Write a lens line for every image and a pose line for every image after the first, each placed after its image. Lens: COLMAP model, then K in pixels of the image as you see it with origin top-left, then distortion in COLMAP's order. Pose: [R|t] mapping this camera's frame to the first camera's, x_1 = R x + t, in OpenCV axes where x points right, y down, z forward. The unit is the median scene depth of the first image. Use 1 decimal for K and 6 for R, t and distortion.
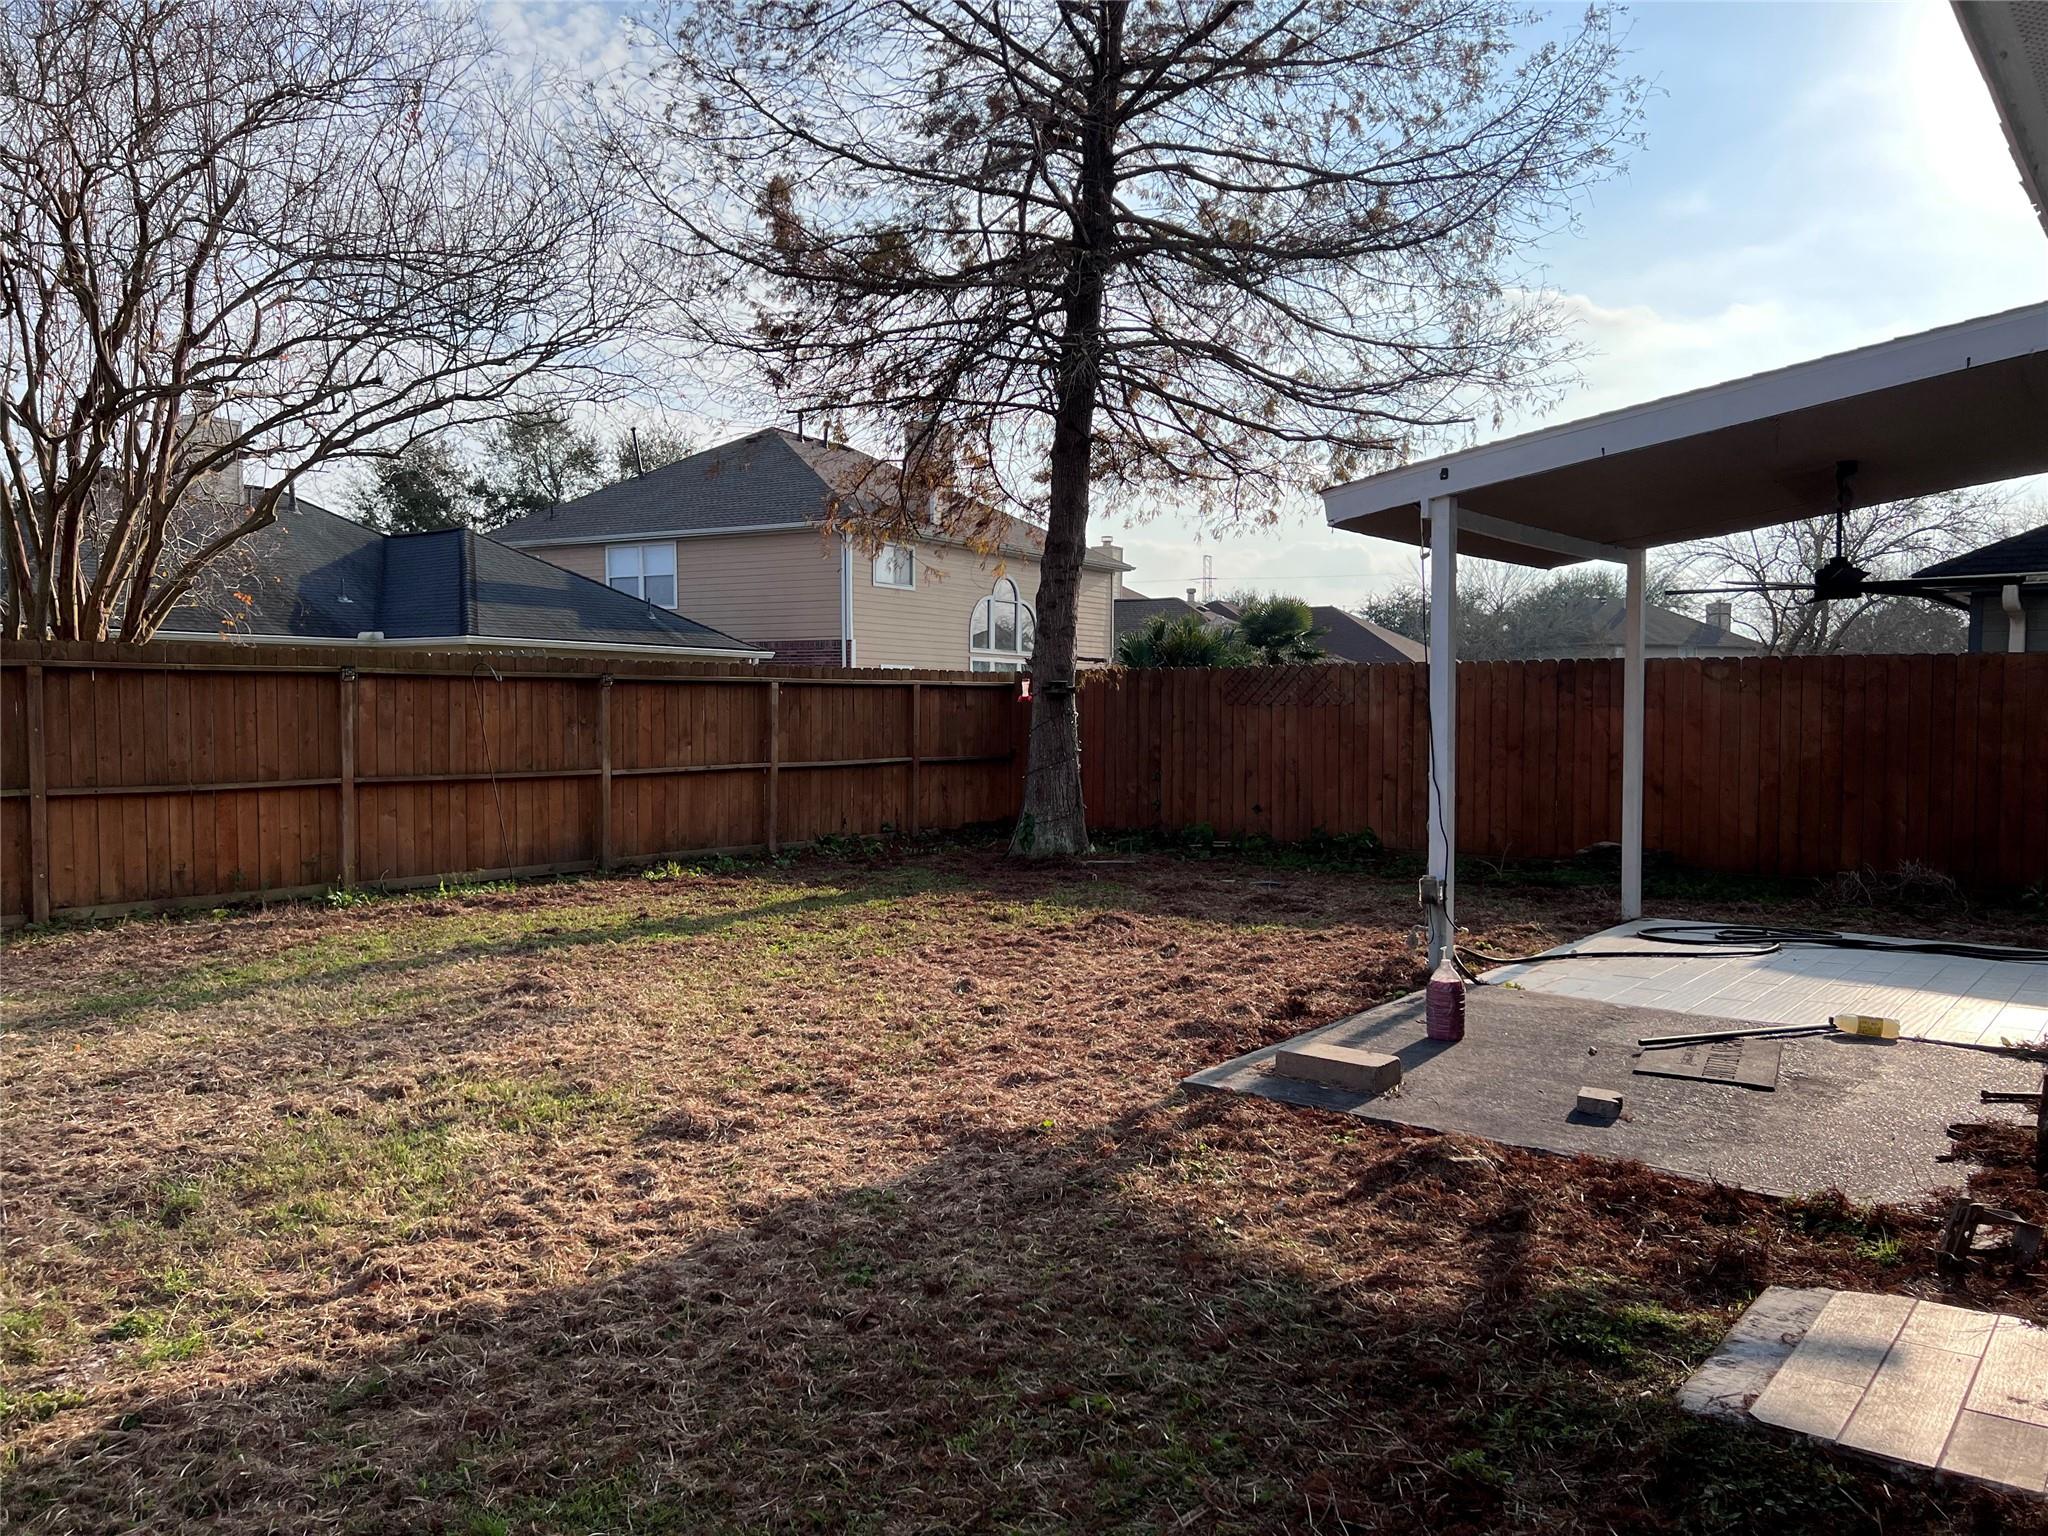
lens RADIAL K [[1521.9, 0, 986.2], [0, 1521.9, 779.3], [0, 0, 1]] dist [0.053479, -0.005491]
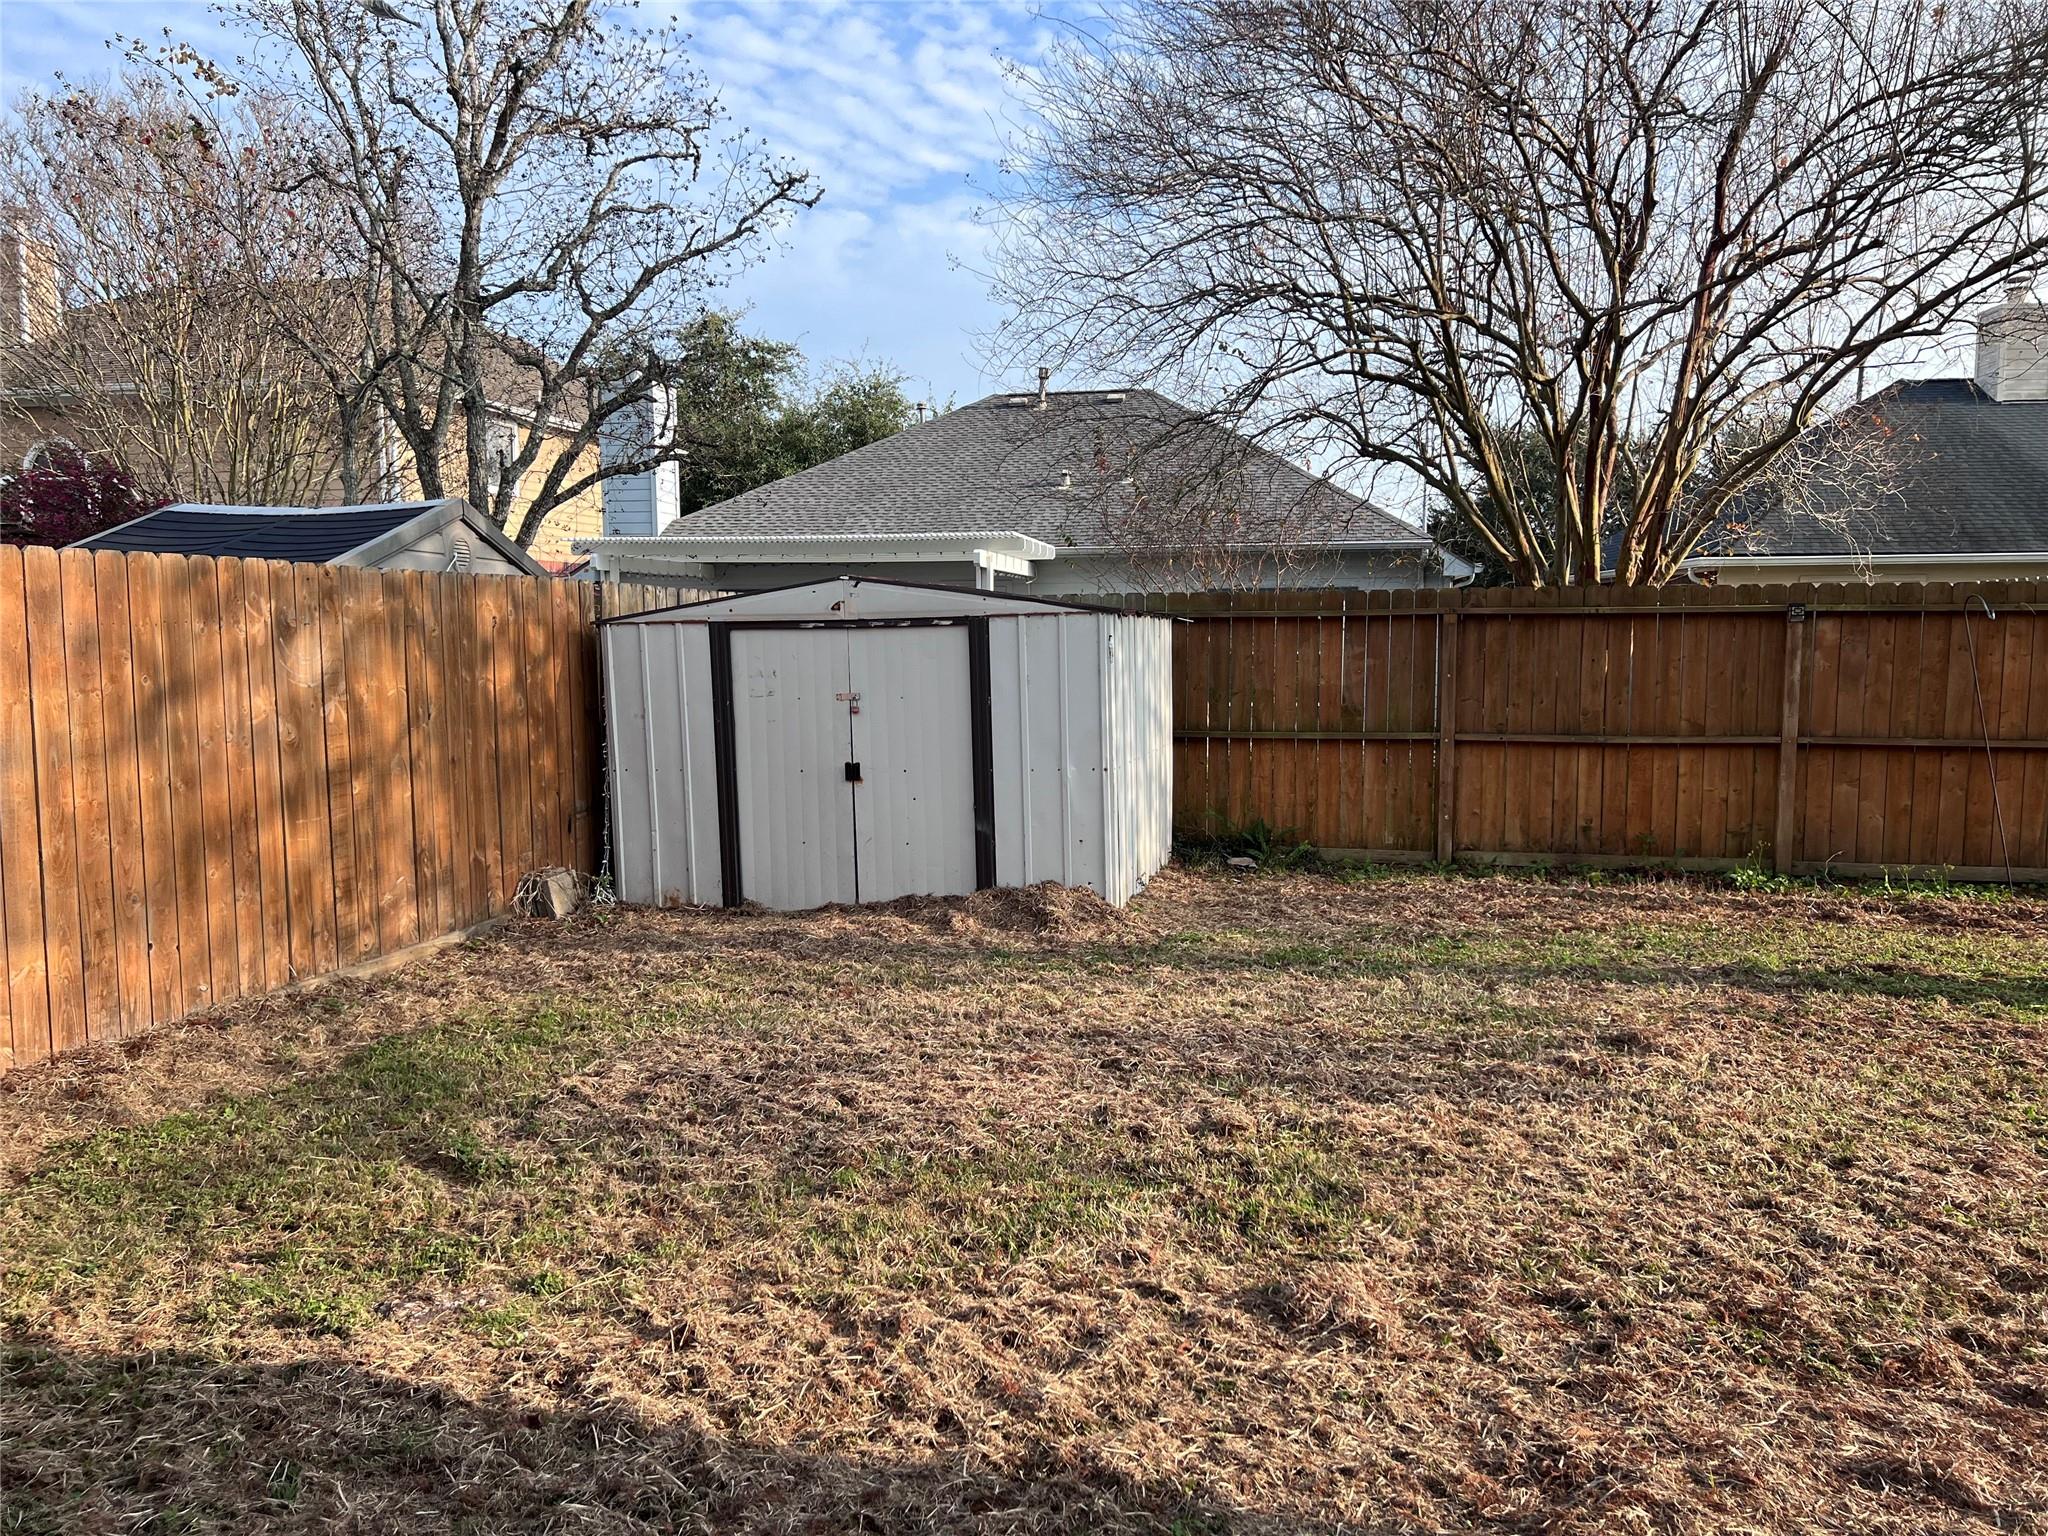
lens RADIAL K [[1521.9, 0, 986.2], [0, 1521.9, 779.3], [0, 0, 1]] dist [0.053479, -0.005491]
pose [[0.438877, 0.084505, -0.894564, 0.154889], [-0.037578, 0.996423, 0.075691, -0.026367], [0.897761, 0.000397, 0.440483, 0.246378]]
